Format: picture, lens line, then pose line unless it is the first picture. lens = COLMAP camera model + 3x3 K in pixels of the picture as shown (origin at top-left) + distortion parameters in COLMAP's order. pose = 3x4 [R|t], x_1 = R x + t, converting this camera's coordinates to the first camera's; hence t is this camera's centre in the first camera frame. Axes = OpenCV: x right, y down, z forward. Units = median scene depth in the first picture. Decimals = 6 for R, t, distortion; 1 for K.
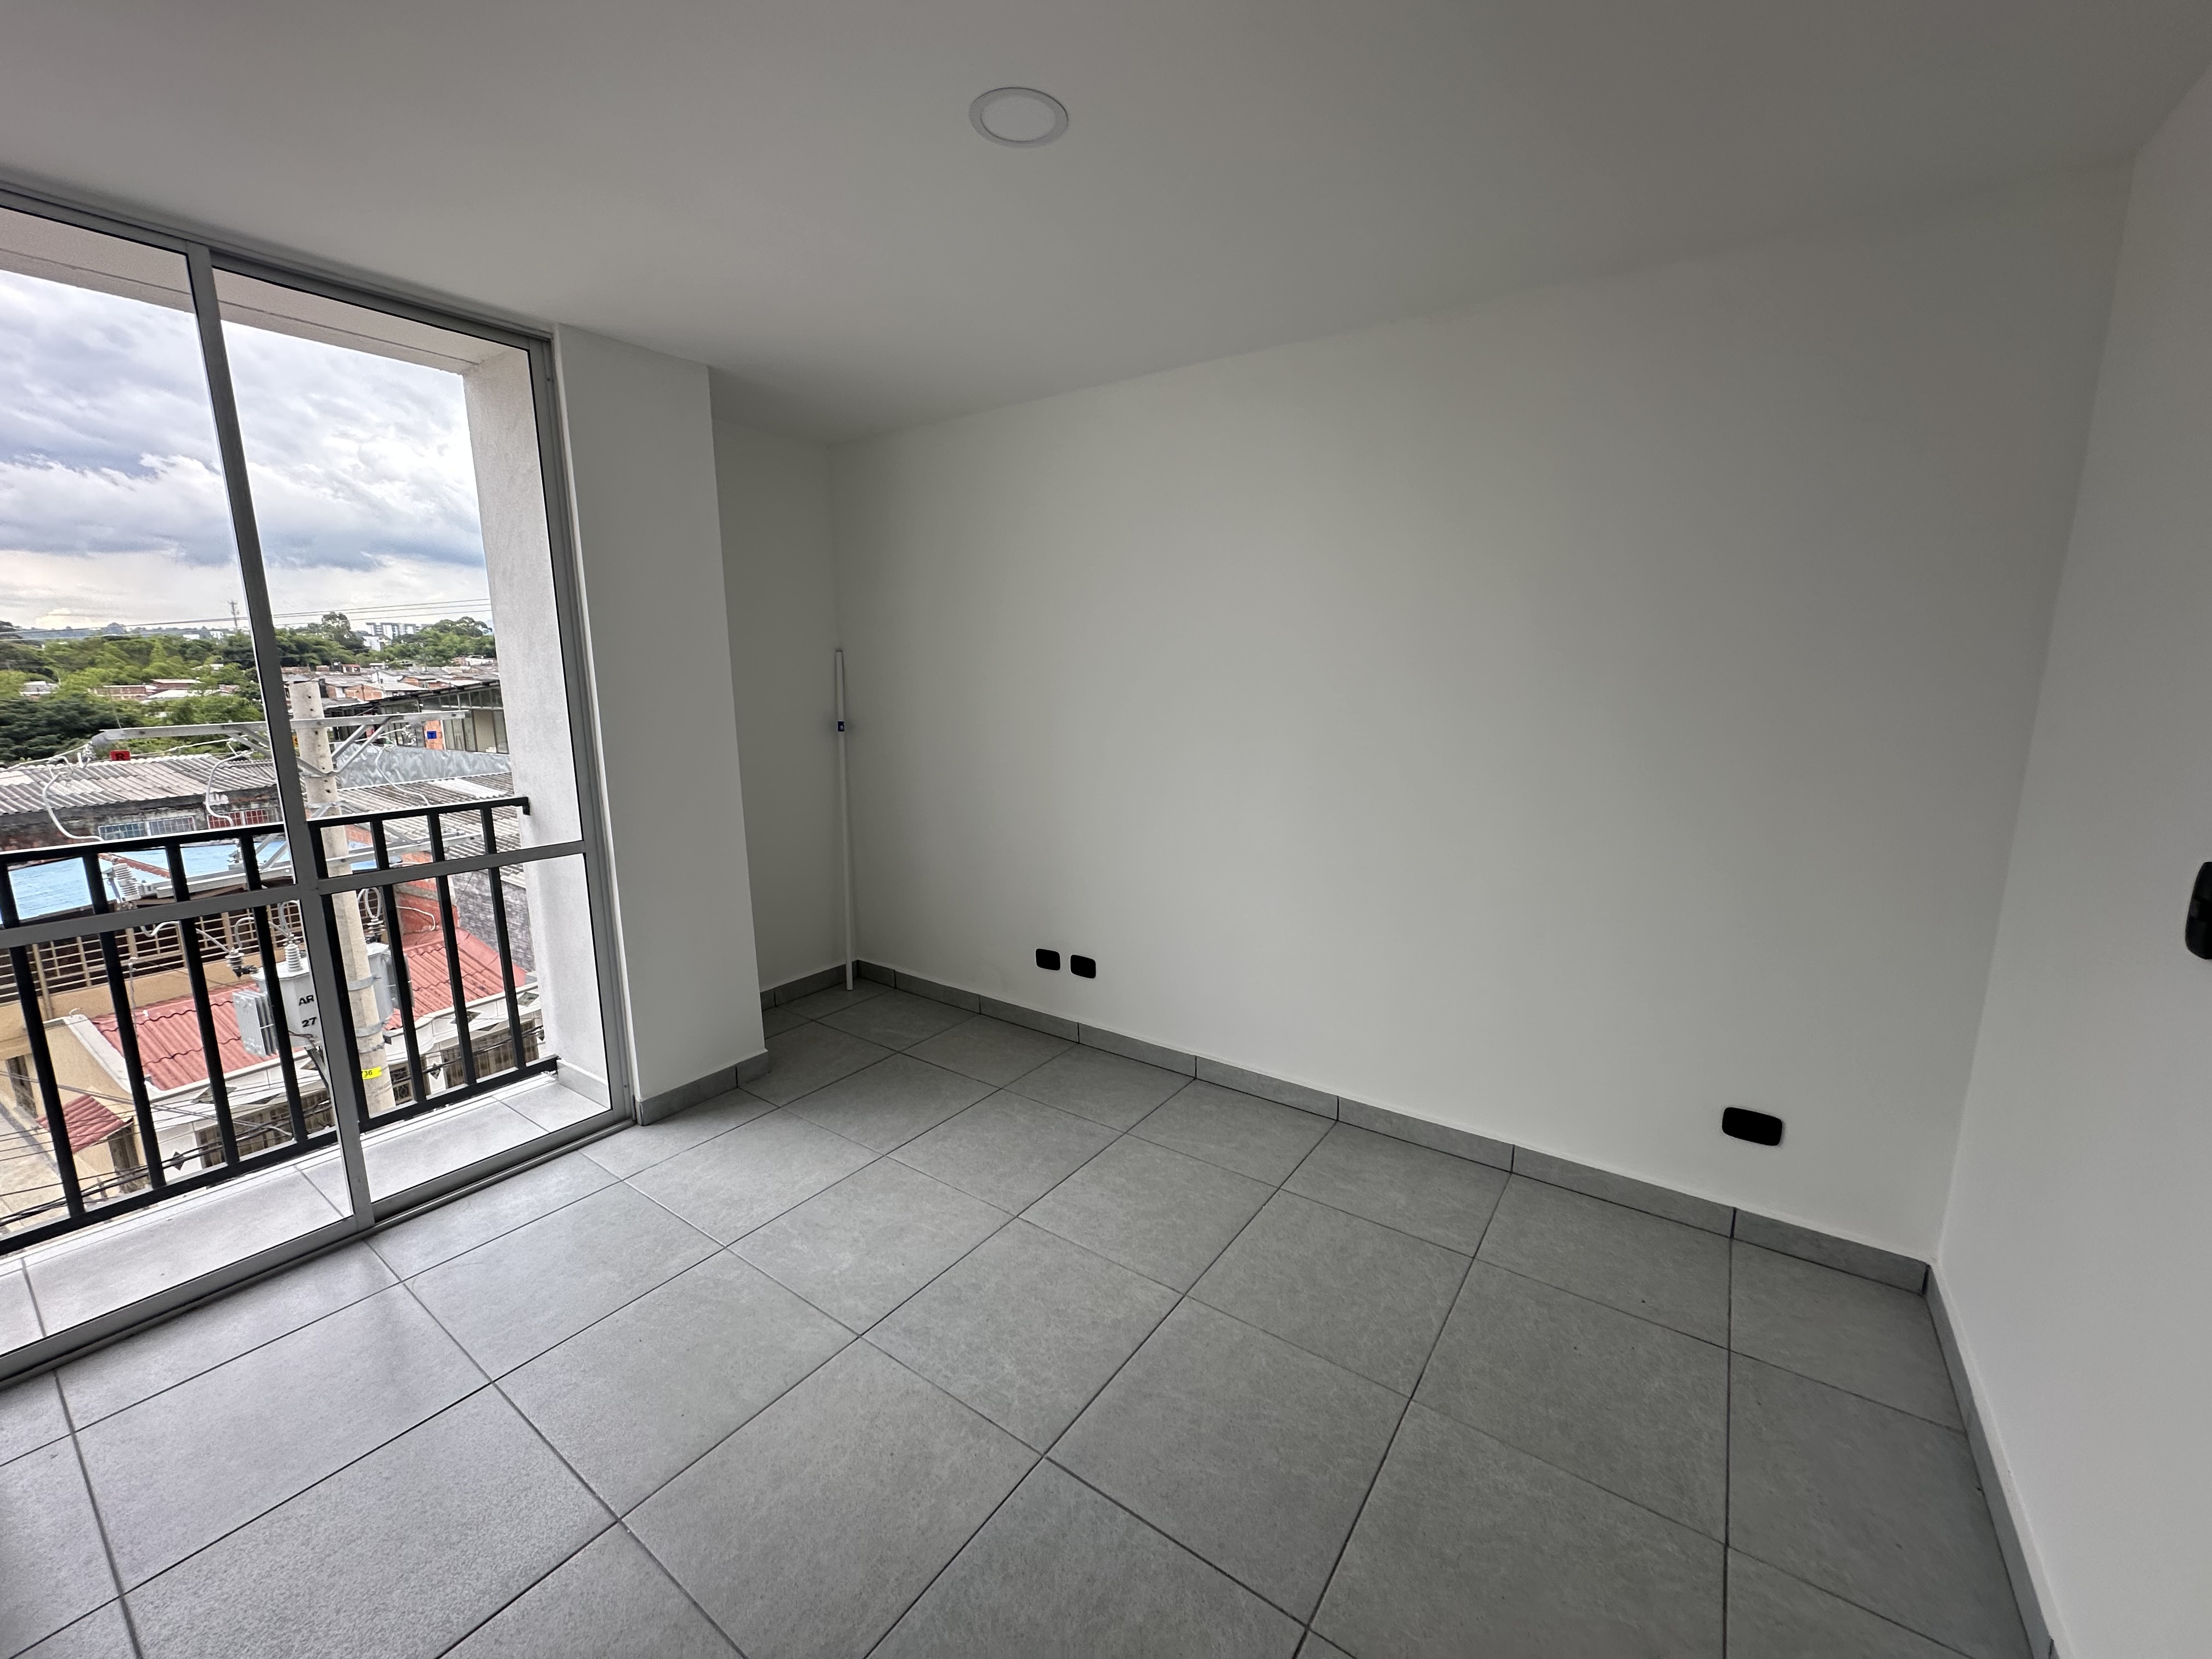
lens RADIAL K [[881.5, 0, 1106.0], [0, 881.5, 829.5], [0, 0, 1]] dist [-0.001903, 0.000370]
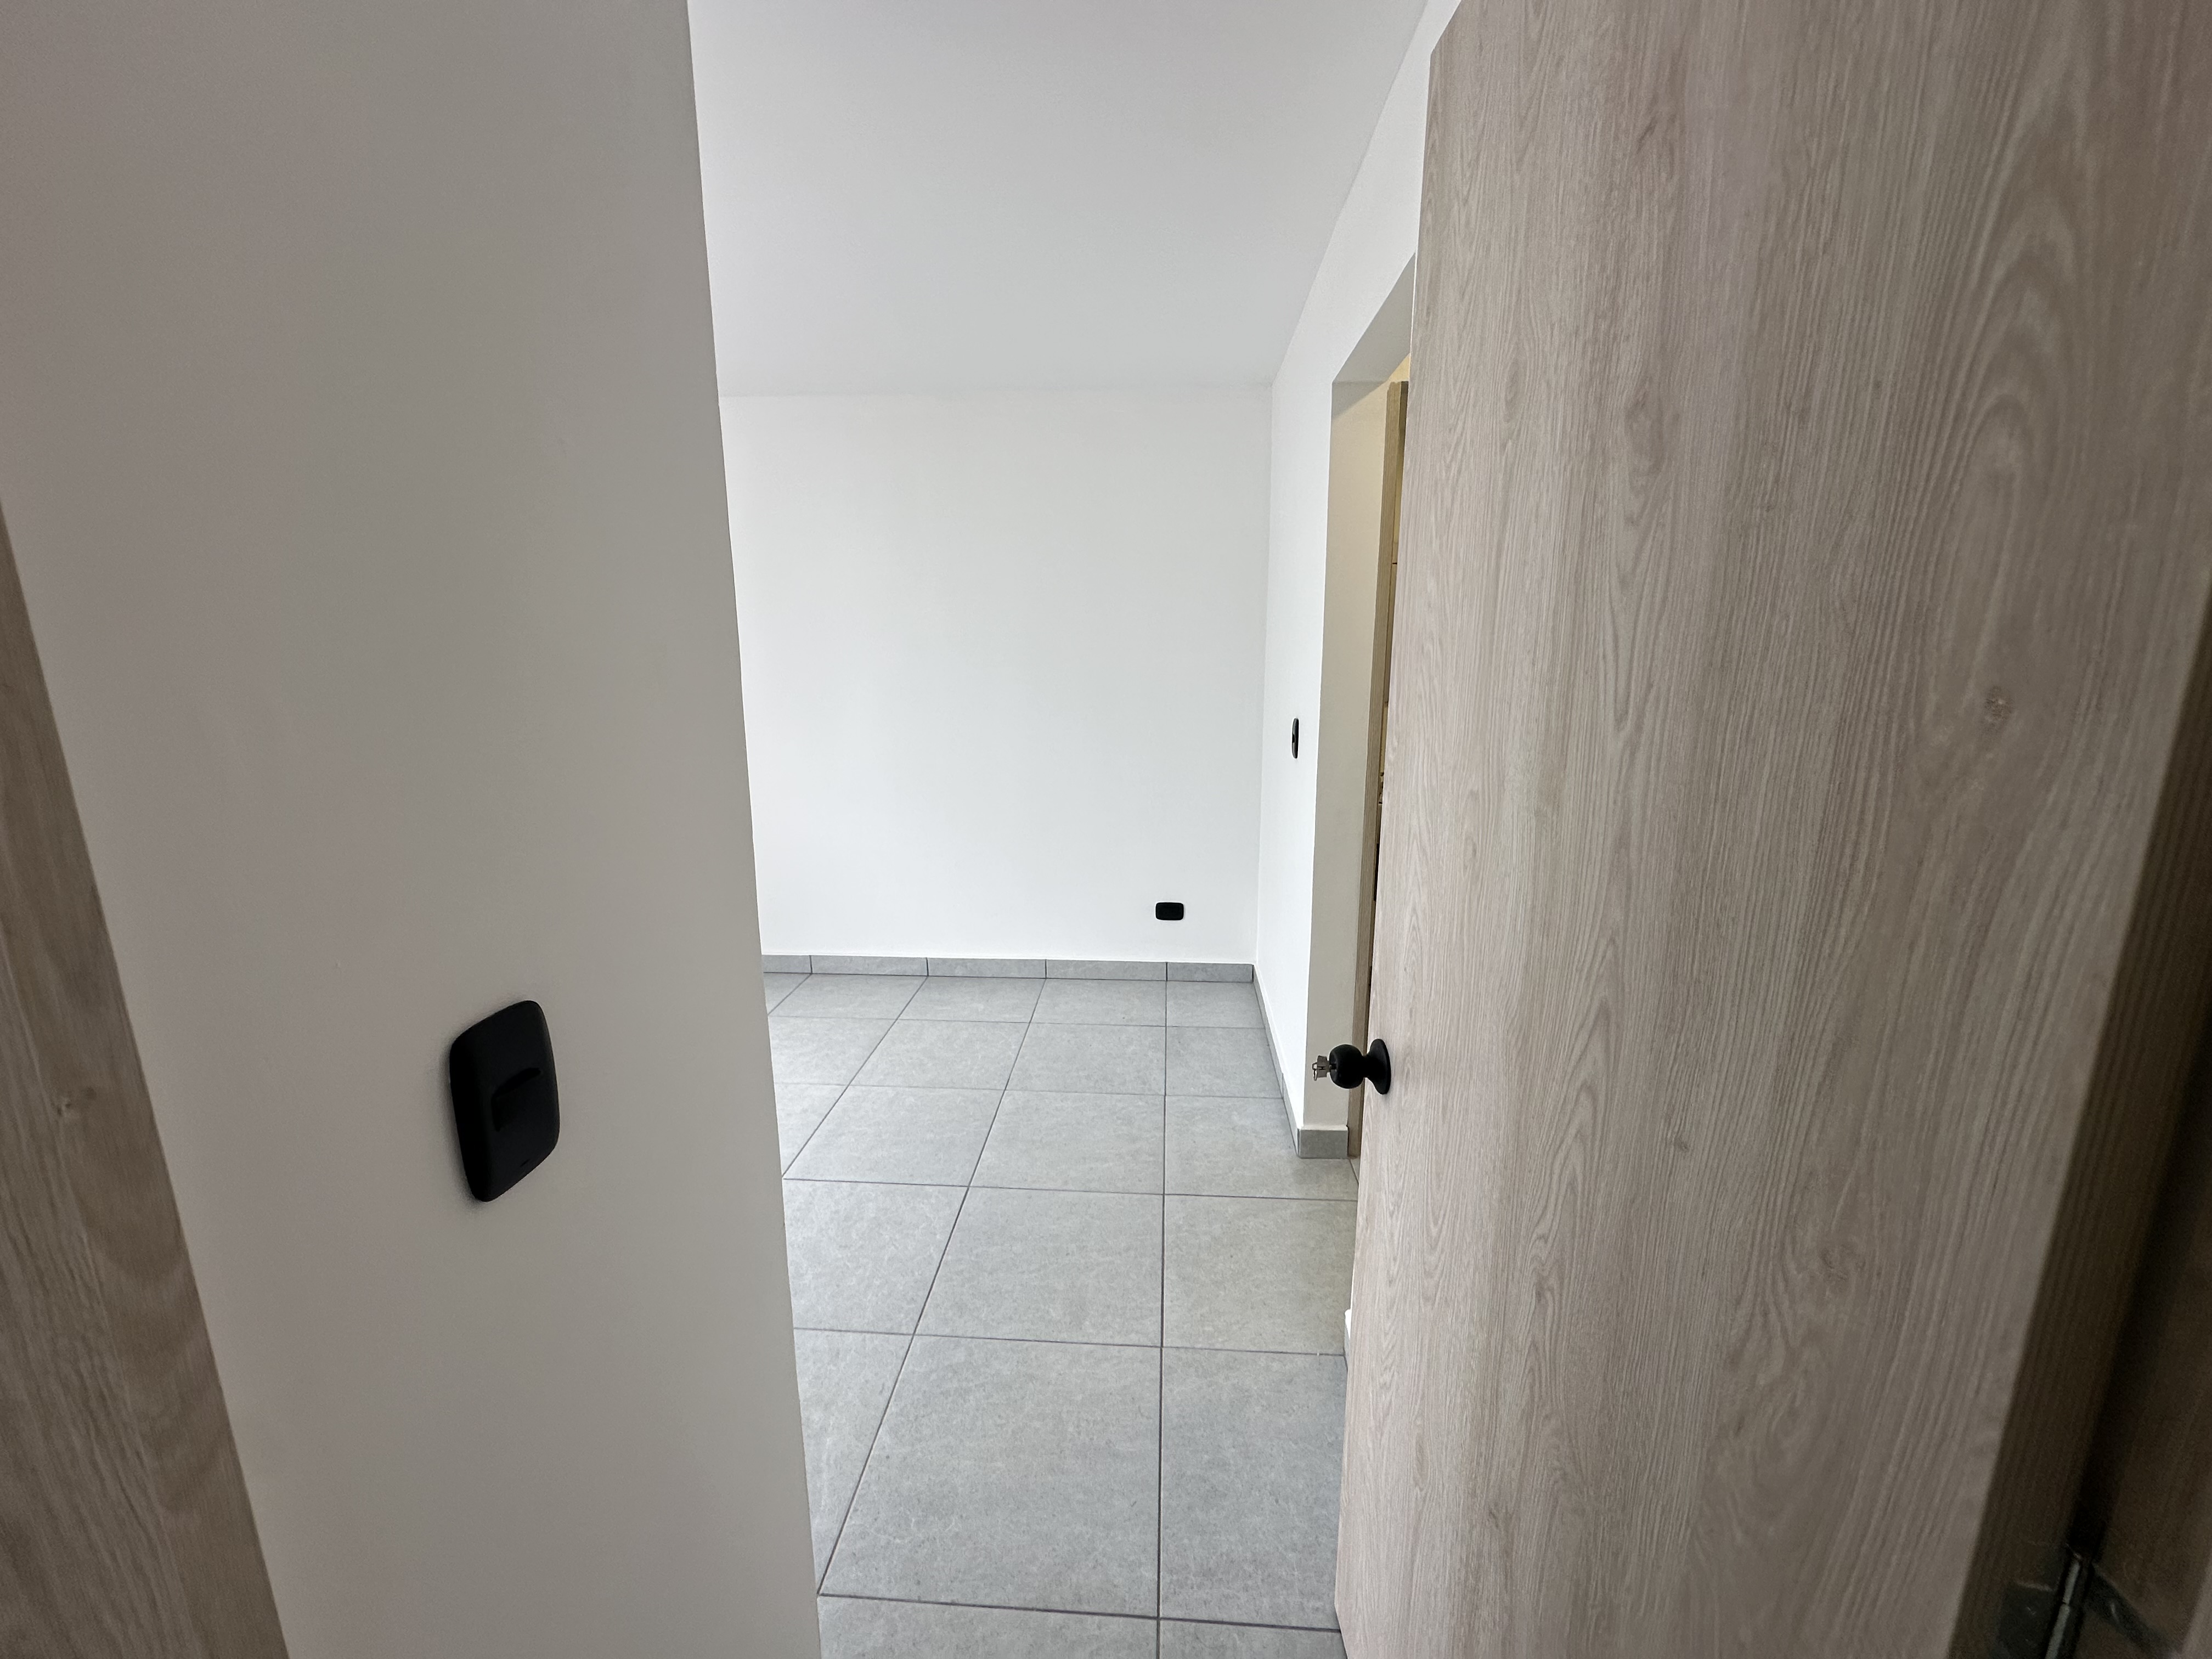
lens RADIAL K [[881.5, 0, 1106.0], [0, 881.5, 829.5], [0, 0, 1]] dist [-0.001903, 0.000370]
pose [[0.856105, -0.106761, 0.505654, -0.213958], [0.095929, 0.994254, 0.047507, 0.087882], [-0.507820, 0.007836, 0.861428, -0.403374]]
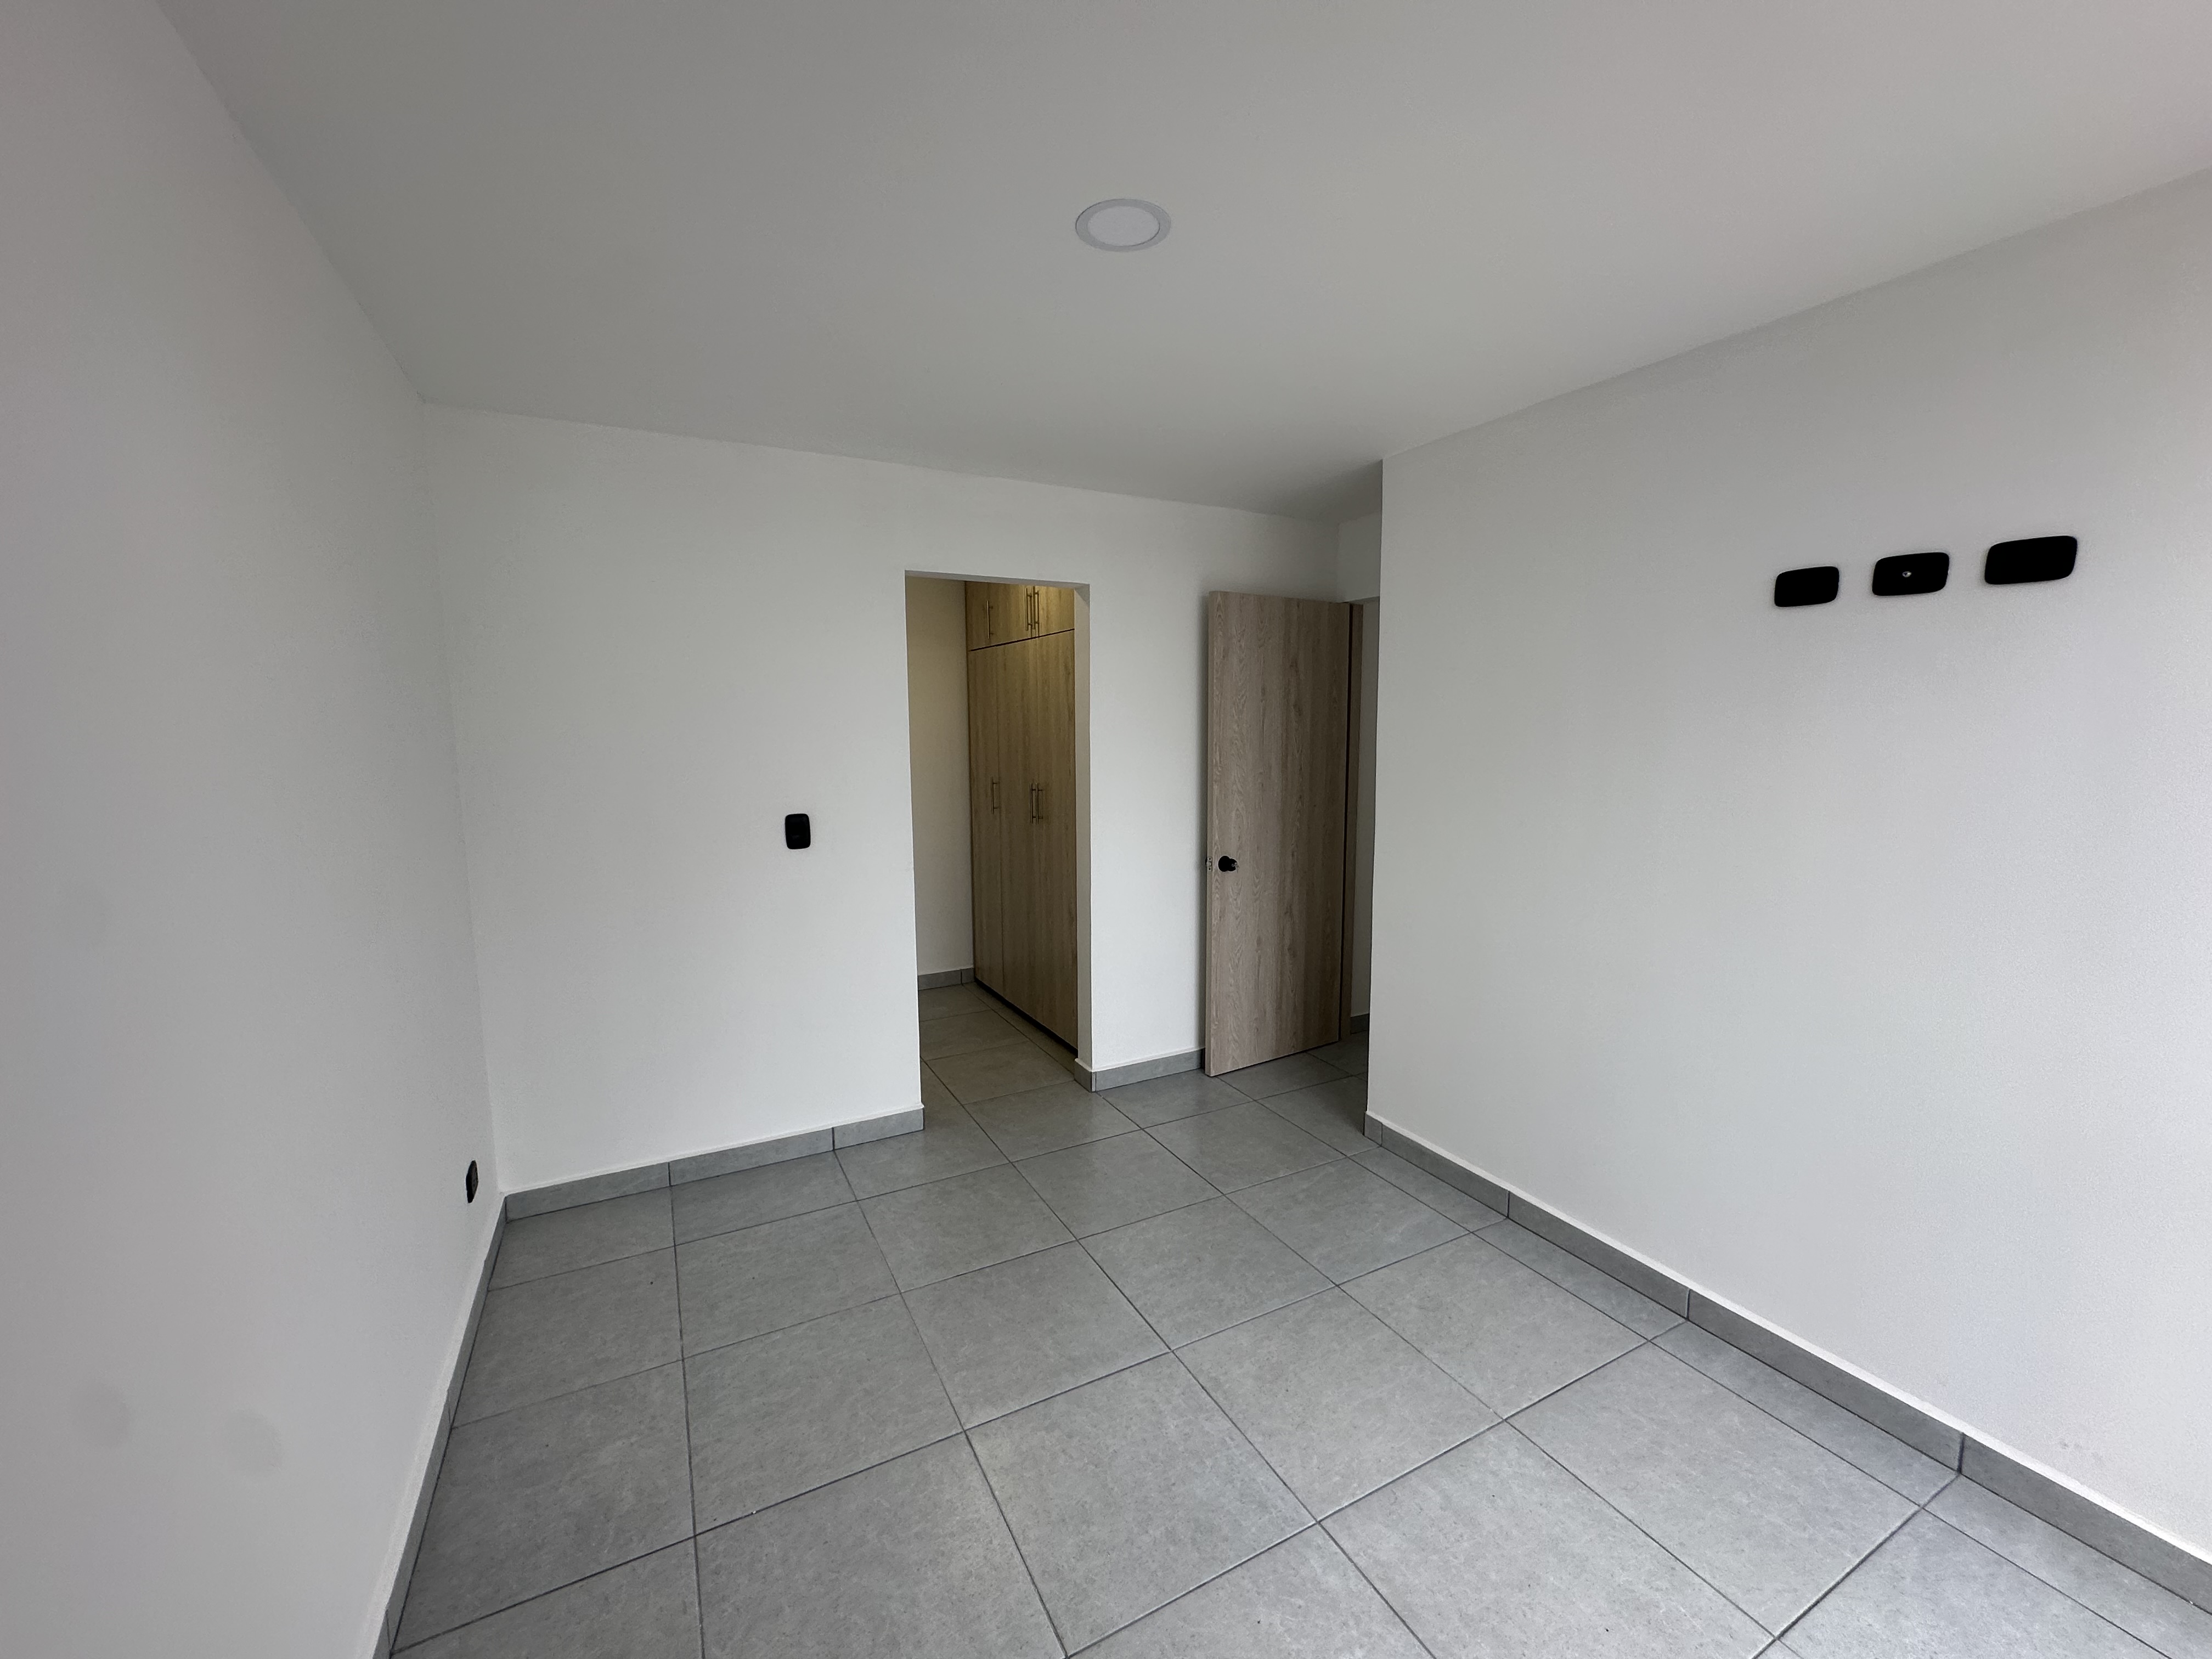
lens RADIAL K [[881.5, 0, 1106.0], [0, 881.5, 829.5], [0, 0, 1]] dist [-0.001903, 0.000370]
pose [[-0.890733, -0.044078, 0.452385, -0.401456], [0.094254, 0.955740, 0.278705, -0.289825], [-0.444647, 0.290891, -0.847155, 1.435329]]
